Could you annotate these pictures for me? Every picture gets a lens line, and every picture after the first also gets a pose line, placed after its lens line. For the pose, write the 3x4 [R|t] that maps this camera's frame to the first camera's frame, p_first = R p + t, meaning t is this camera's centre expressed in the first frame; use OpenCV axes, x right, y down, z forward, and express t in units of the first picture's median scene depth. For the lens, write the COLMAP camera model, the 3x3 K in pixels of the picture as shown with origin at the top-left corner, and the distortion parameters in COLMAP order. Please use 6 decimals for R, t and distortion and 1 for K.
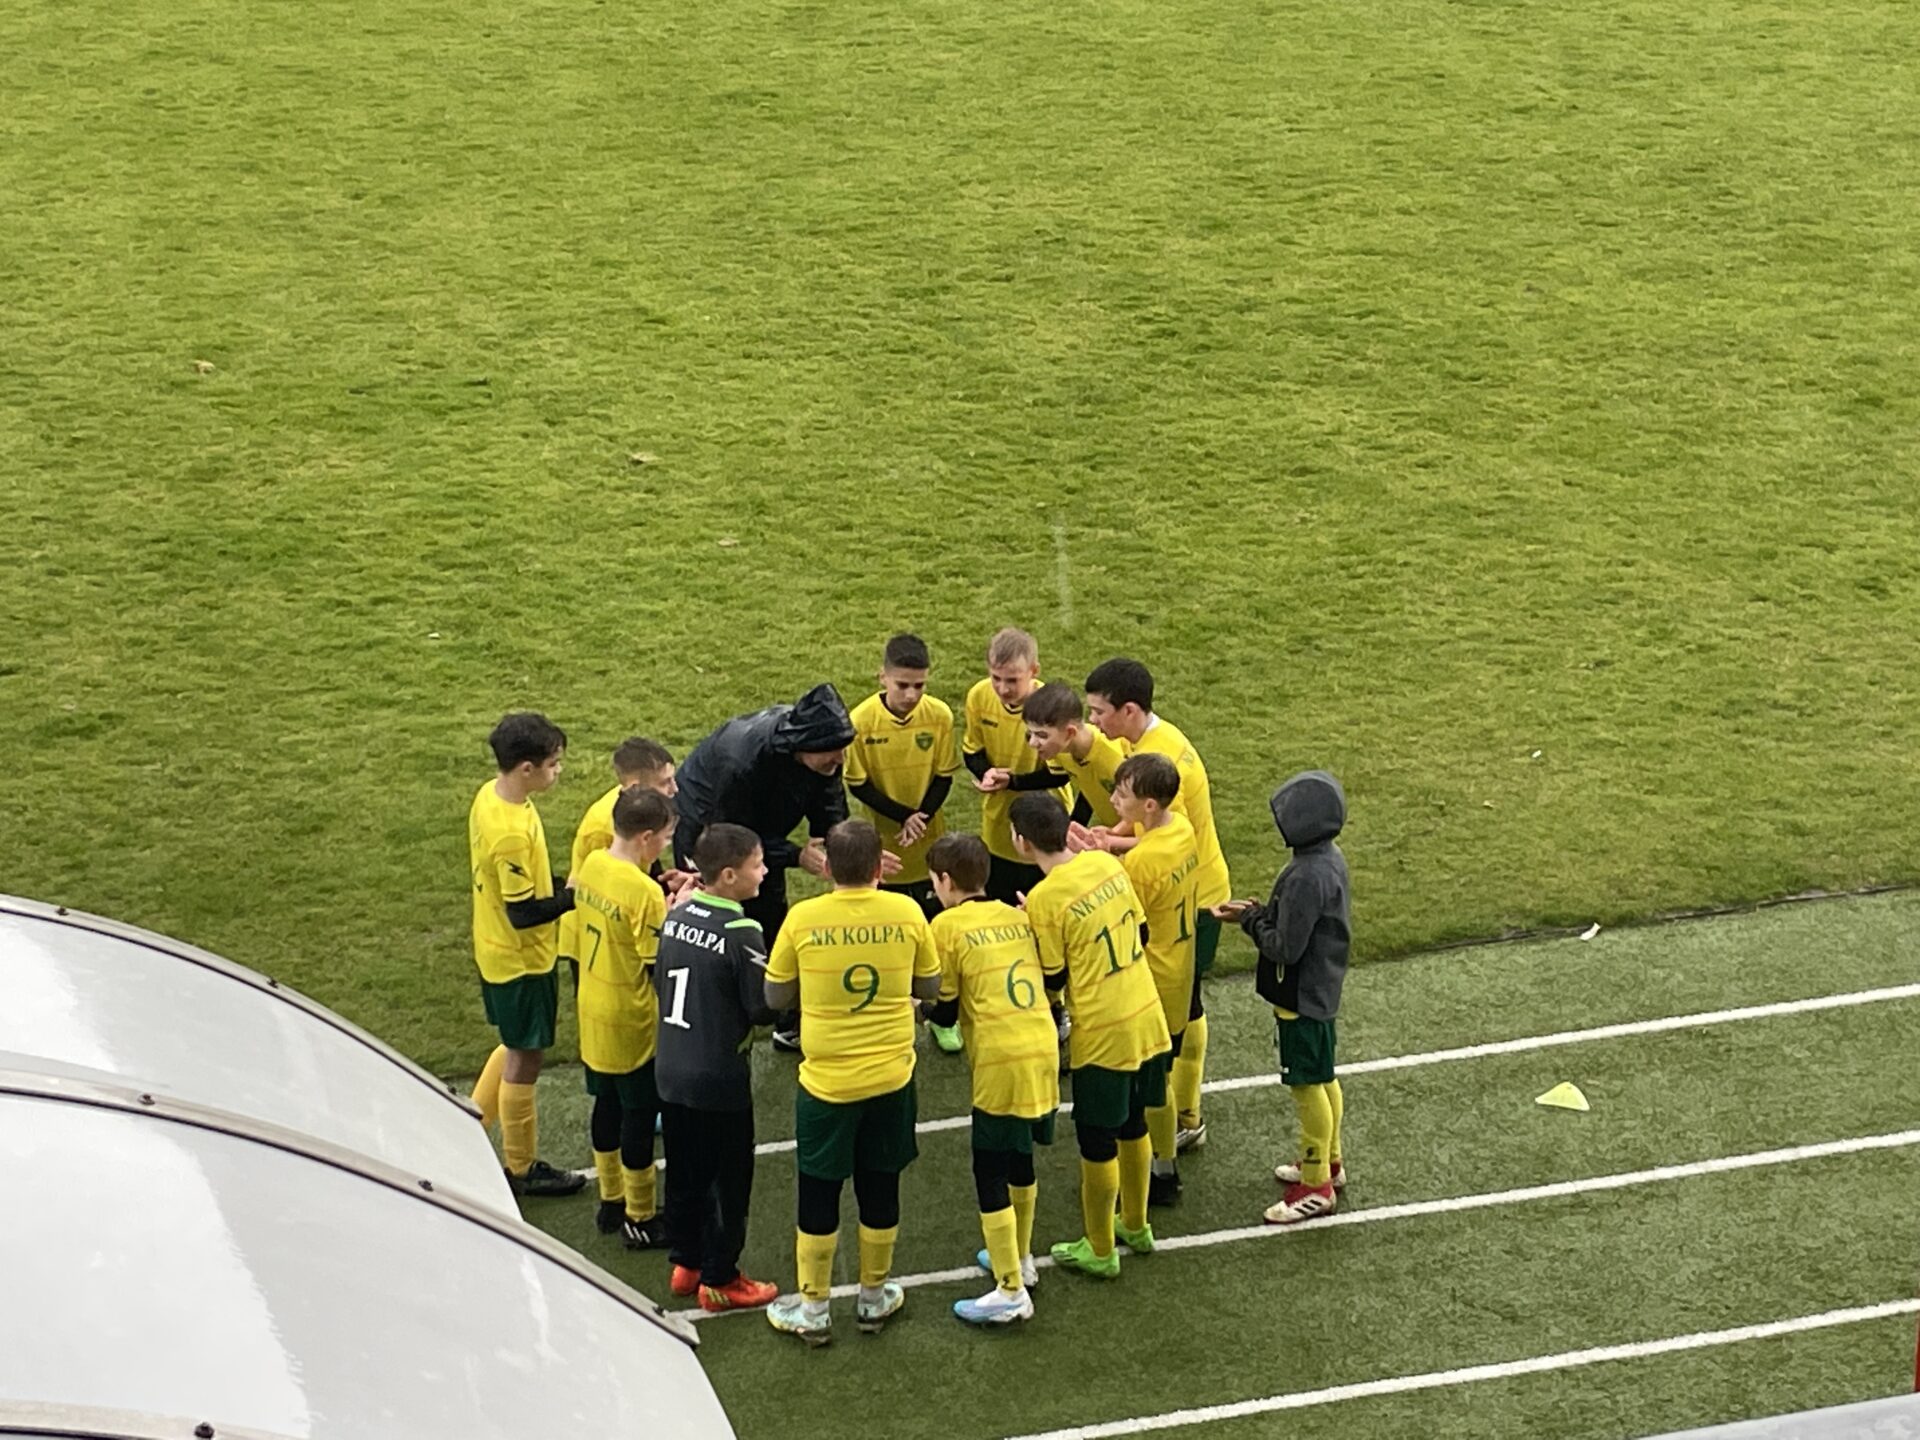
lens RADIAL K [[4078.3, 0, 972.1], [0, 4078.3, 722.3], [0, 0, 1]] dist [0.103598, 0.000000]
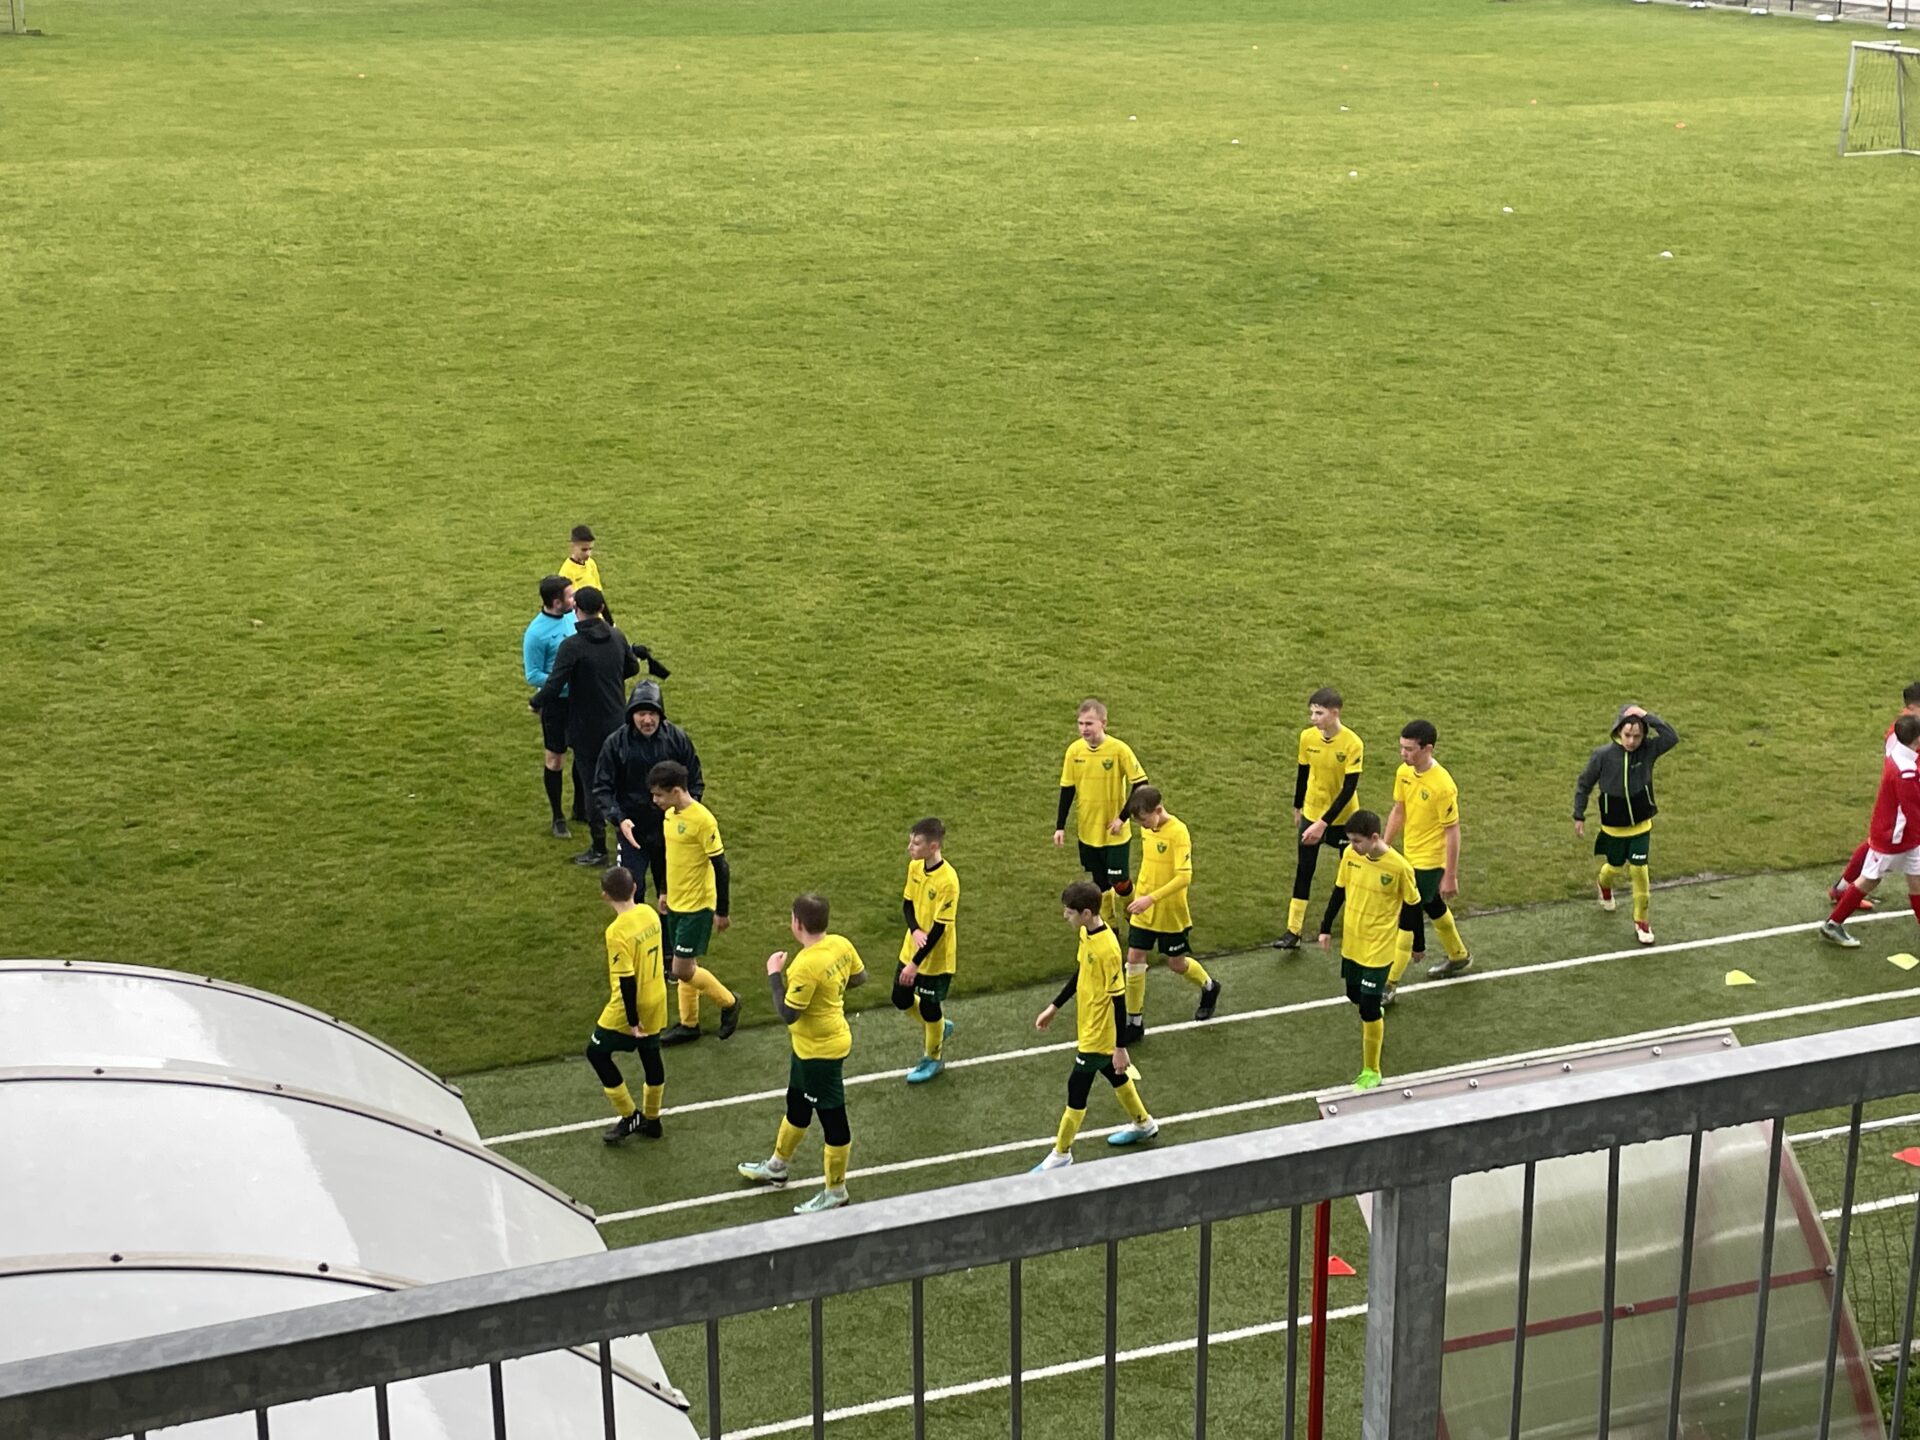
lens RADIAL K [[2718.3, 0, 976.3], [0, 2718.3, 734.6], [0, 0, 1]] dist [0.082809, 0.000000]
pose [[0.996802, -0.015378, 0.078423, 0.001947], [0.018238, 0.999190, -0.035883, -0.002954], [-0.077807, 0.037199, 0.996274, -0.052063]]
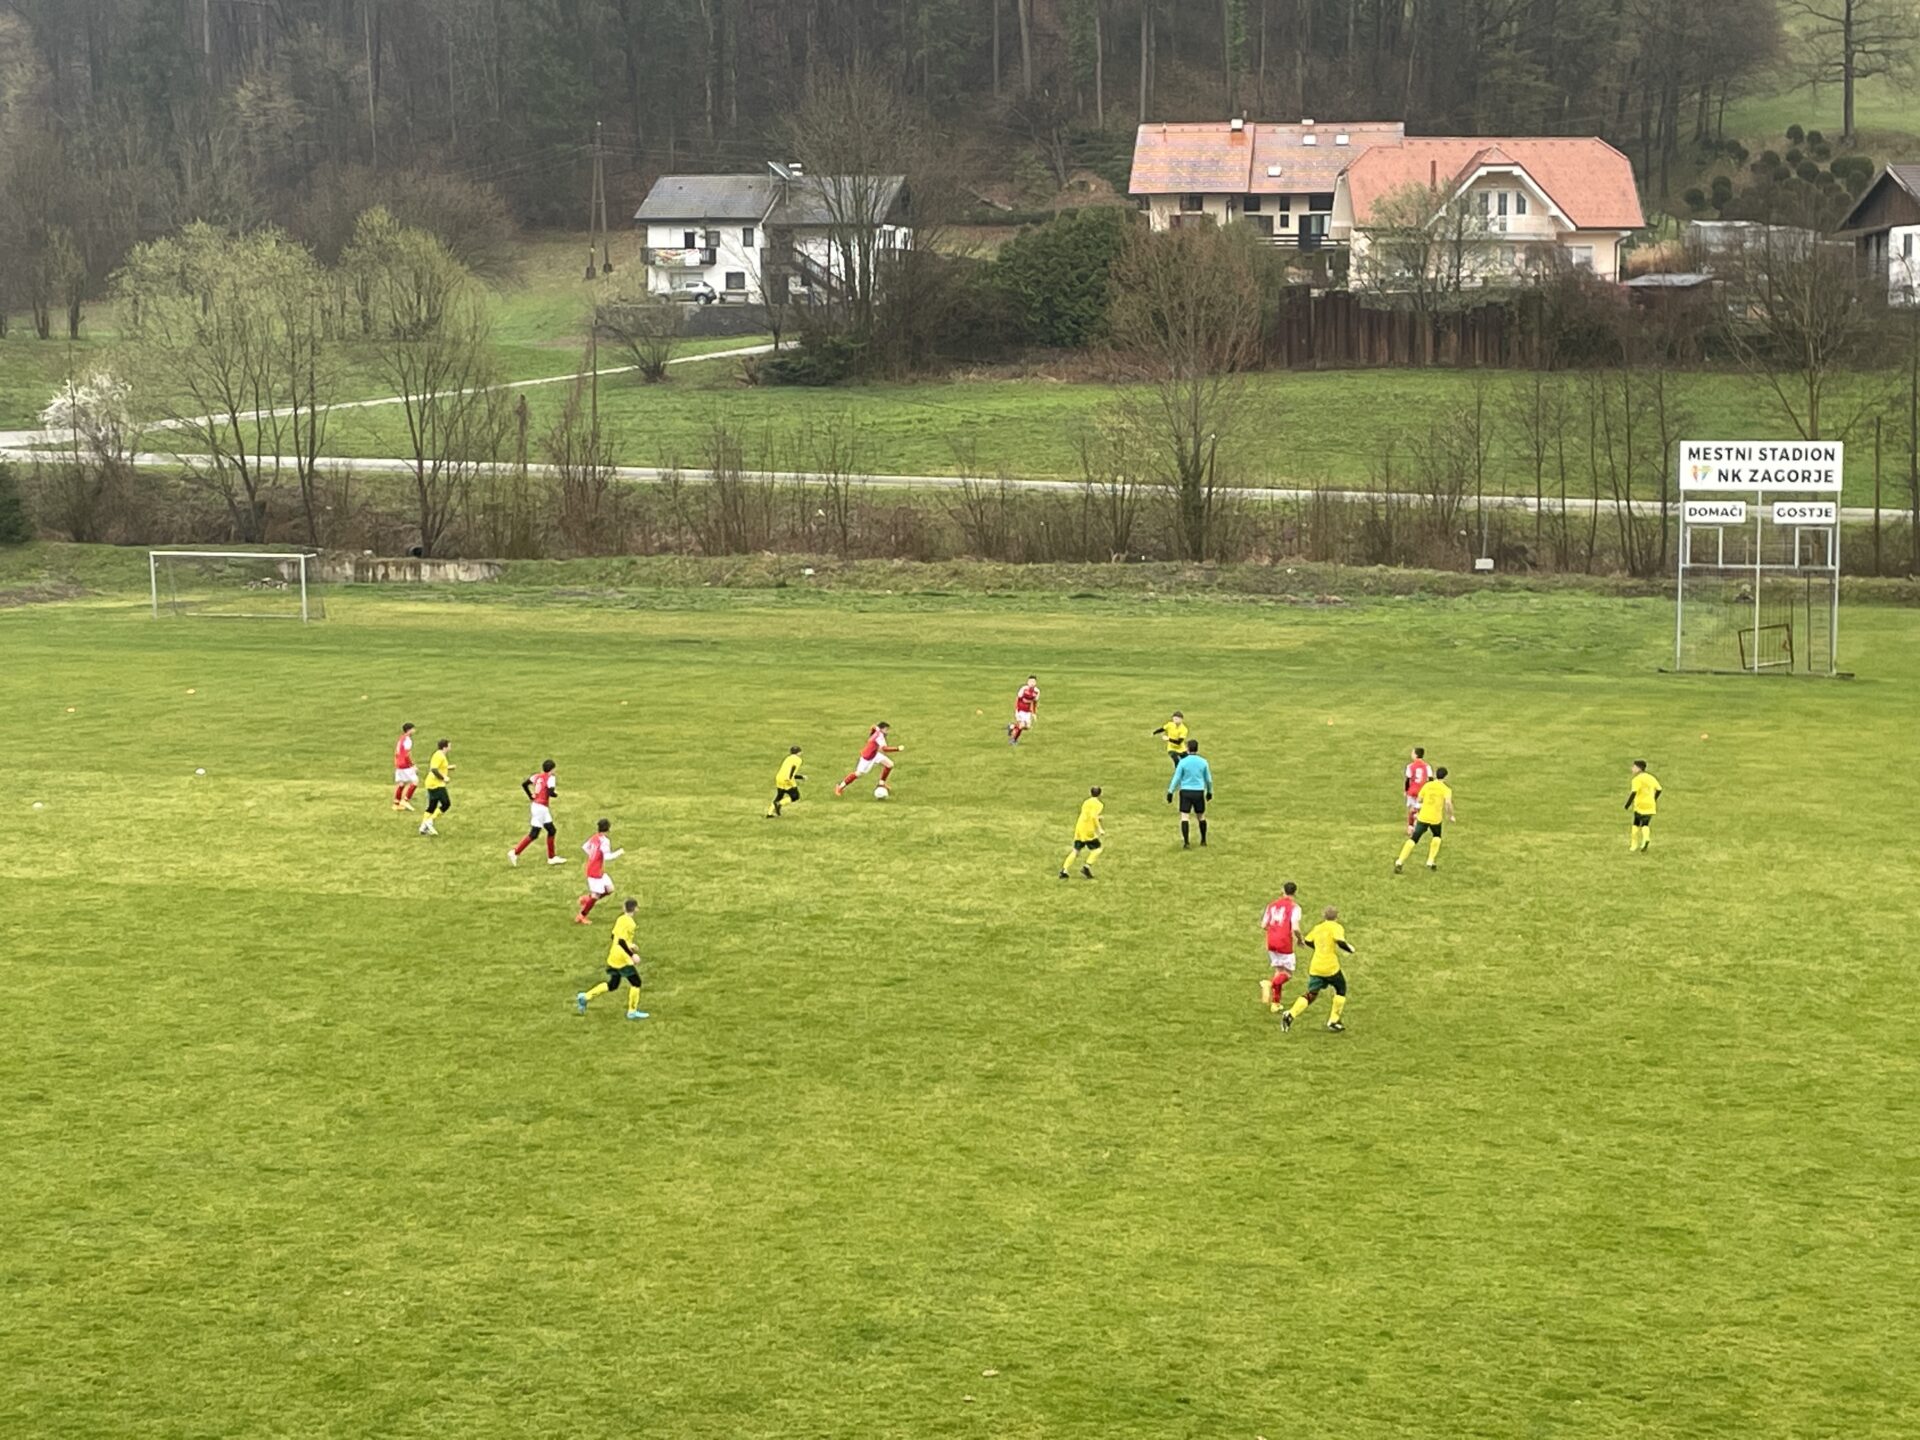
lens RADIAL K [[3465.0, 0, 1004.2], [0, 3465.0, 646.5], [0, 0, 1]] dist [0.098153, 0.000000]
pose [[0.828332, 0.056426, -0.557389, 0.522485], [-0.207745, 0.954921, -0.212058, -0.067149], [0.520297, 0.291449, 0.802713, -0.099292]]
